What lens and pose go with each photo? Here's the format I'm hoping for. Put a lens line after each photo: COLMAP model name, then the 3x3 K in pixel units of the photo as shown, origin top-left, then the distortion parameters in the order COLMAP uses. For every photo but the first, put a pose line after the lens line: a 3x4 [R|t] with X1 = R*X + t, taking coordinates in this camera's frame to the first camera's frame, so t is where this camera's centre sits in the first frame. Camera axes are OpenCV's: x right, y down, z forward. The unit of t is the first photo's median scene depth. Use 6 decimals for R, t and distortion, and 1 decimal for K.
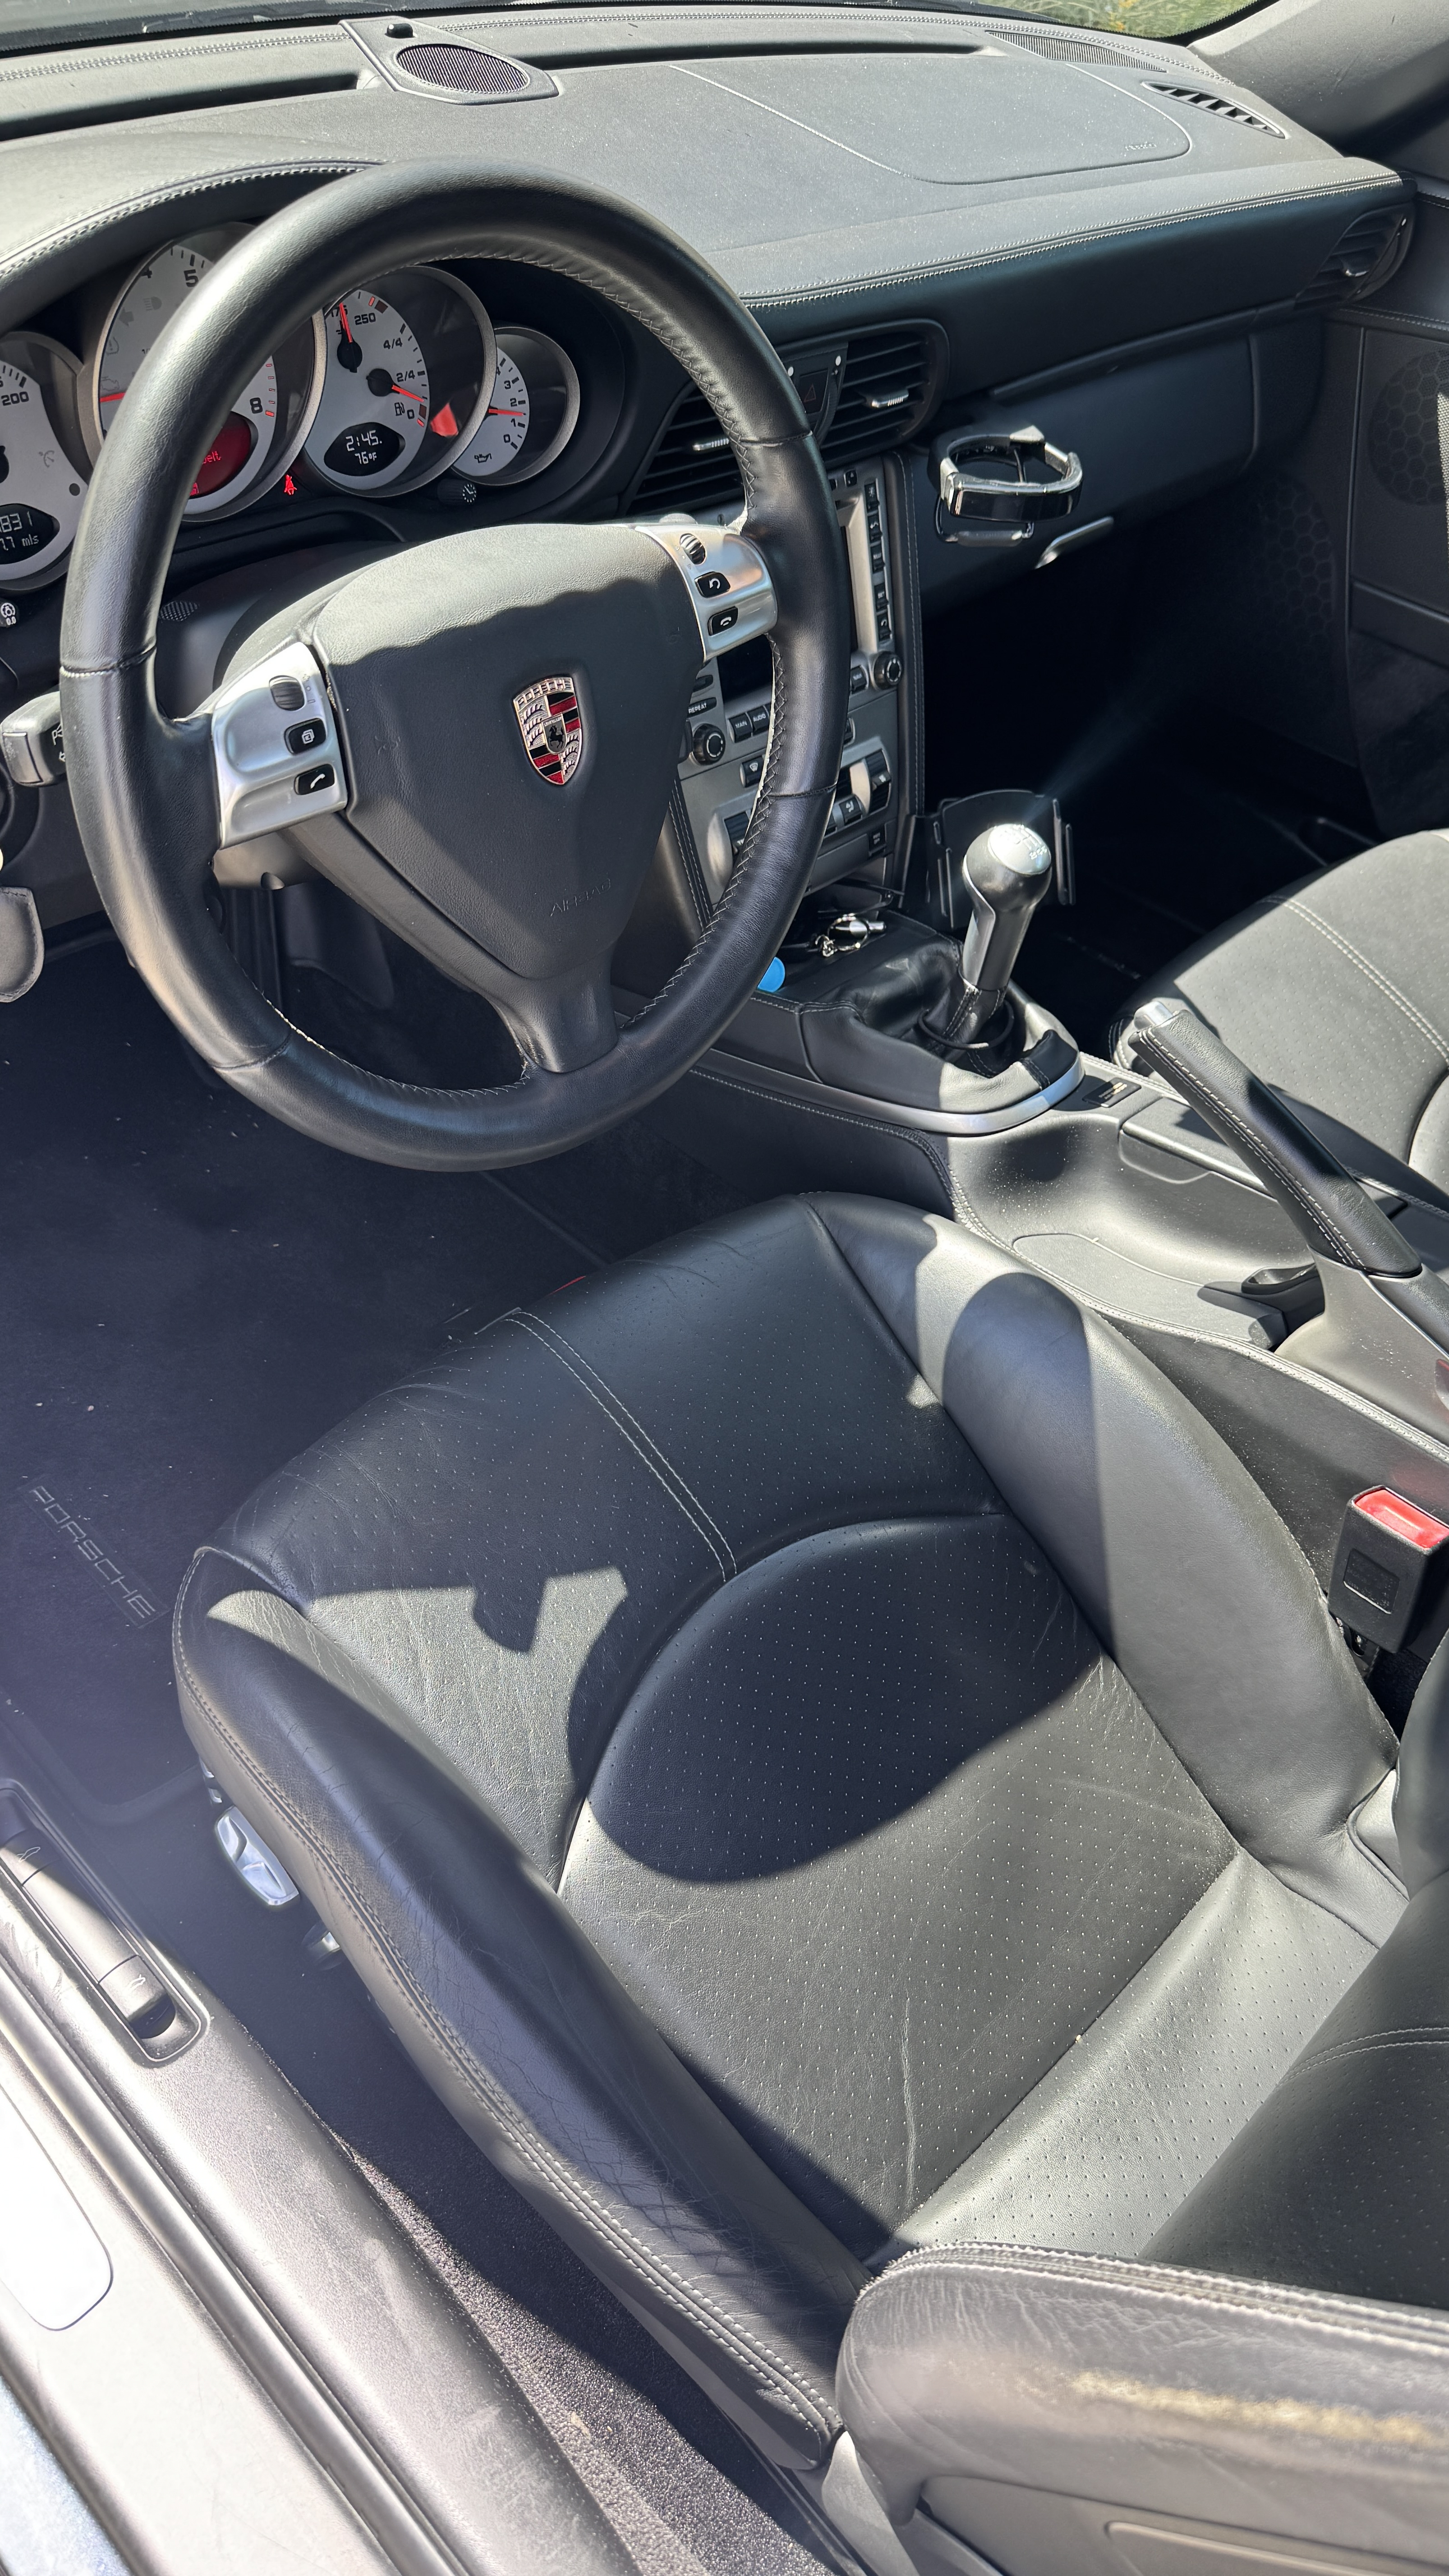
lens RADIAL K [[1815.7, 0, 724.5], [0, 1815.7, 1288.0], [0, 0, 1]] dist [-0.005114, -0.002917]
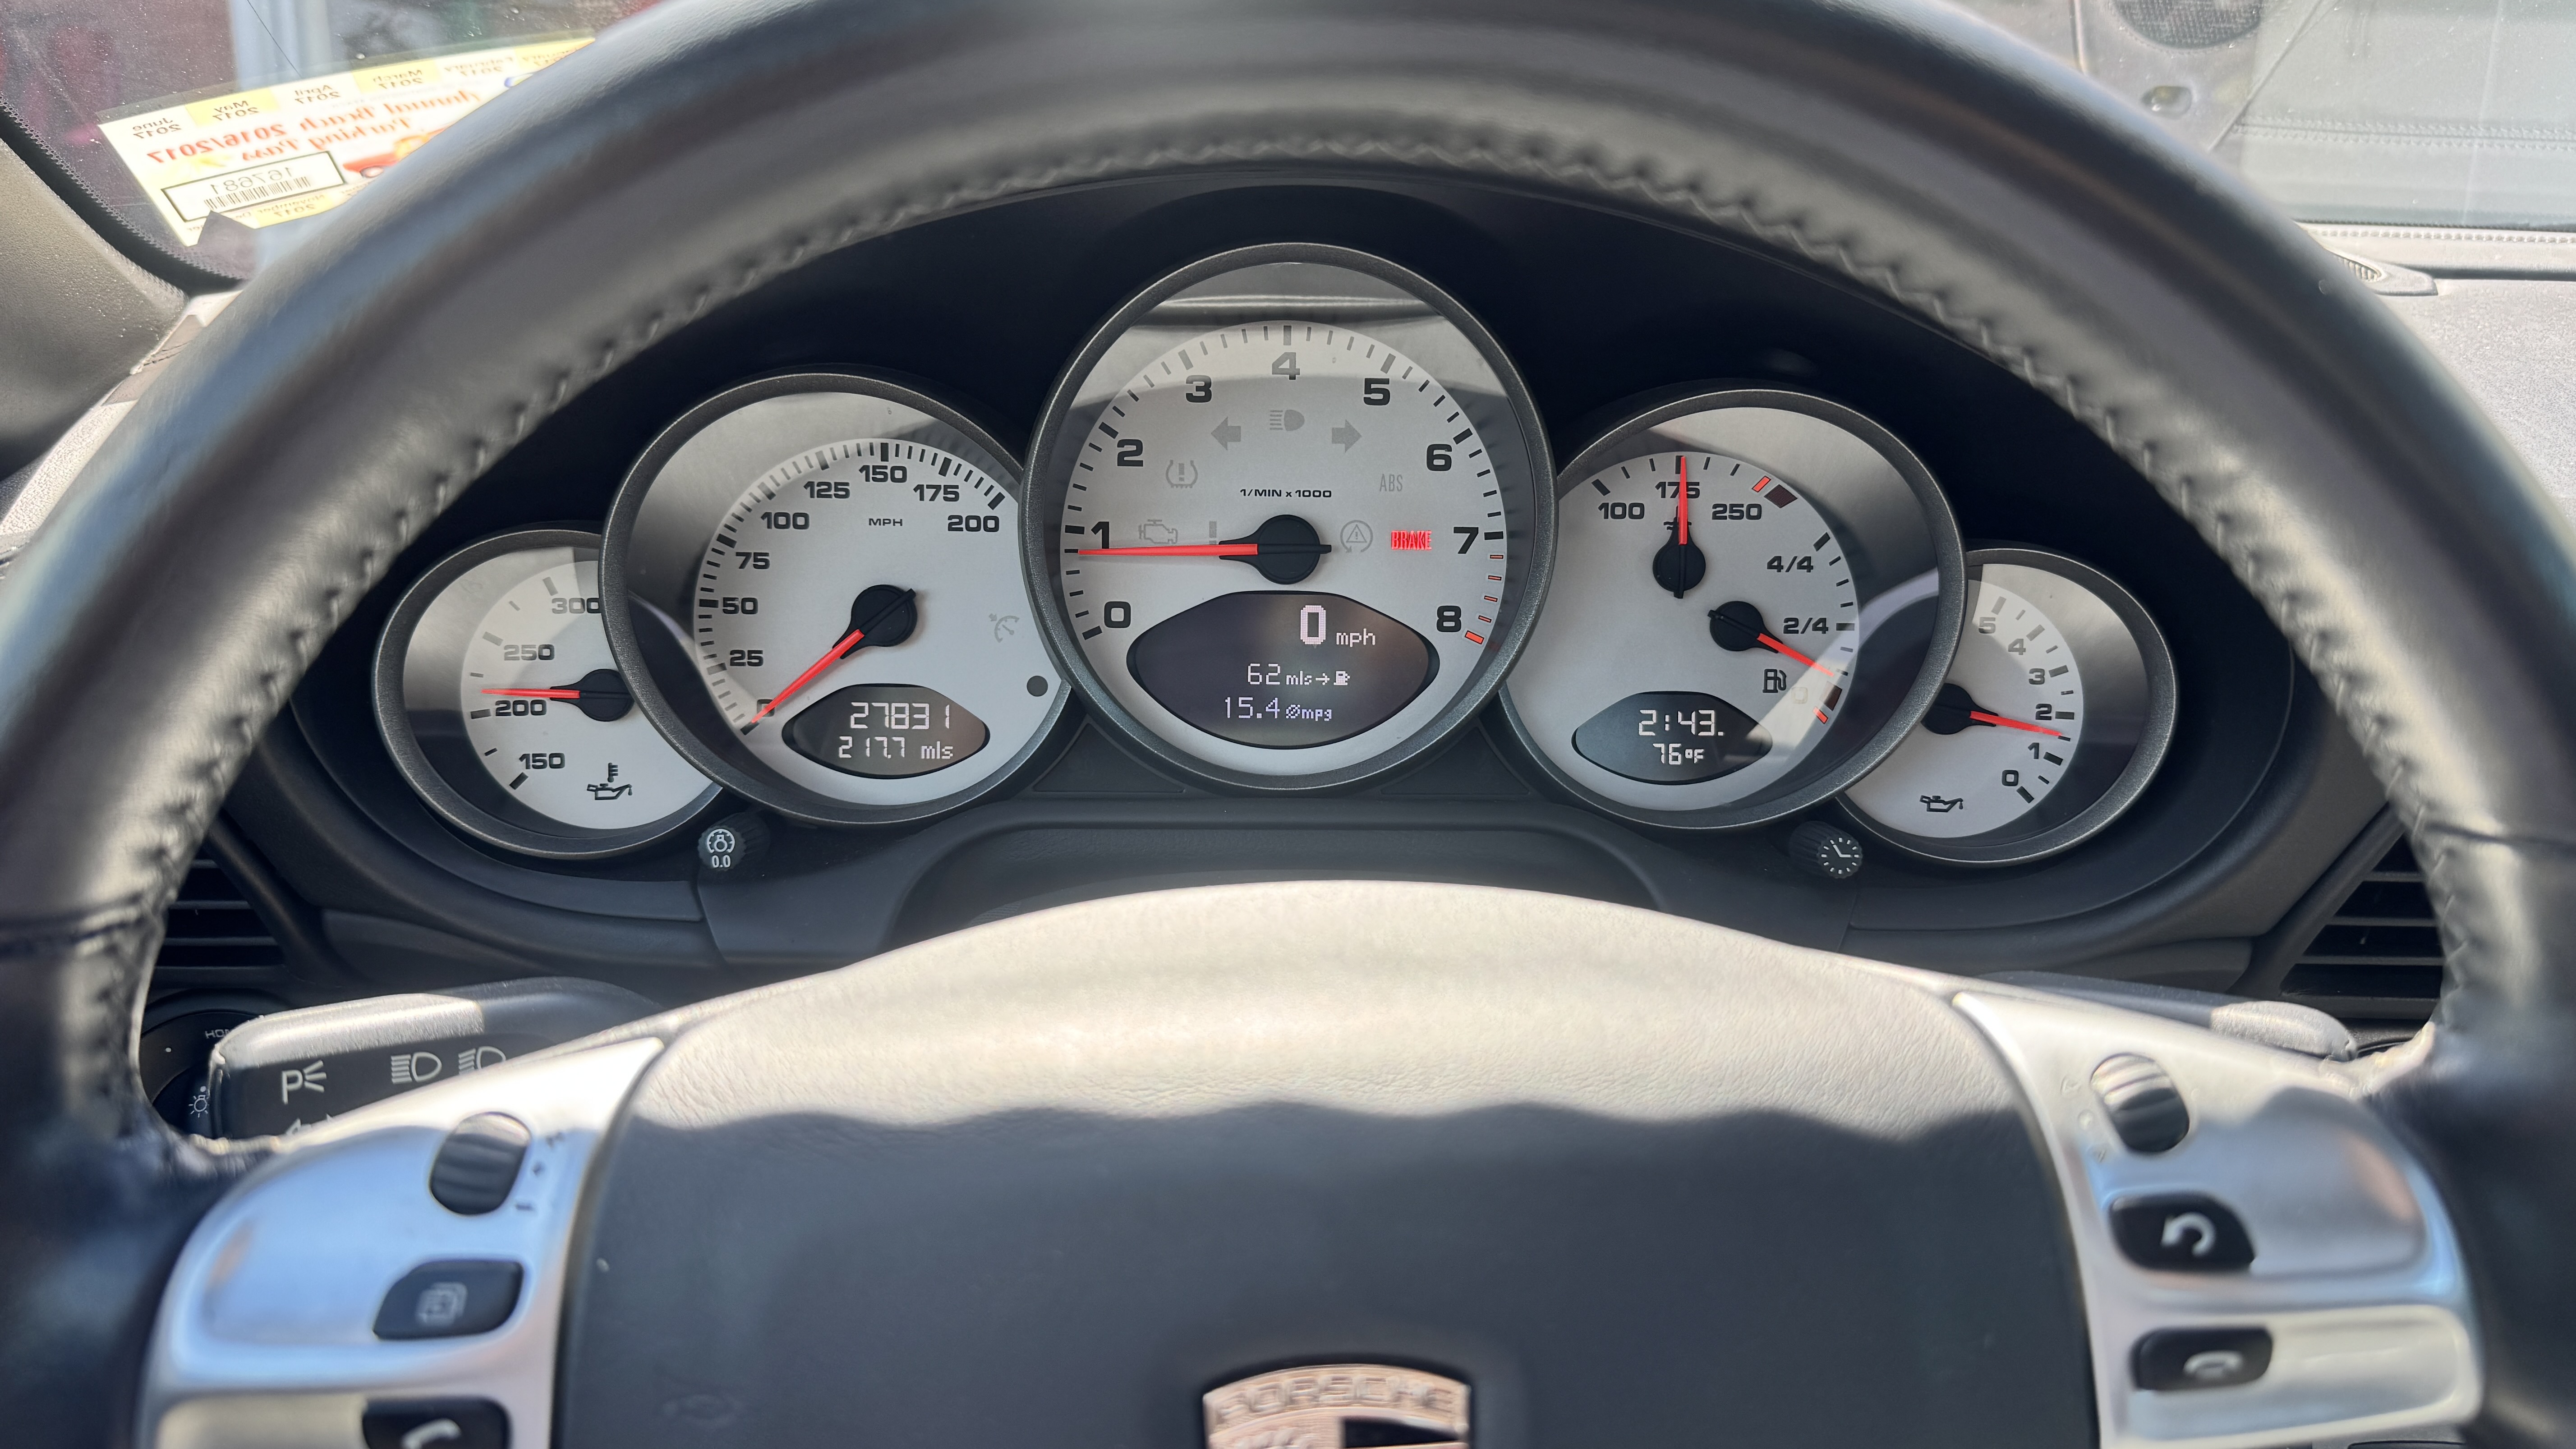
lens RADIAL K [[1835.7, 0, 1288.0], [0, 1835.7, 724.5], [0, 0, 1]] dist [0.003402, 0.001148]
pose [[0.719840, 0.142933, -0.679265, 0.074952], [-0.446680, 0.844425, -0.295676, -0.298310], [0.531326, 0.516253, 0.671696, 0.668193]]
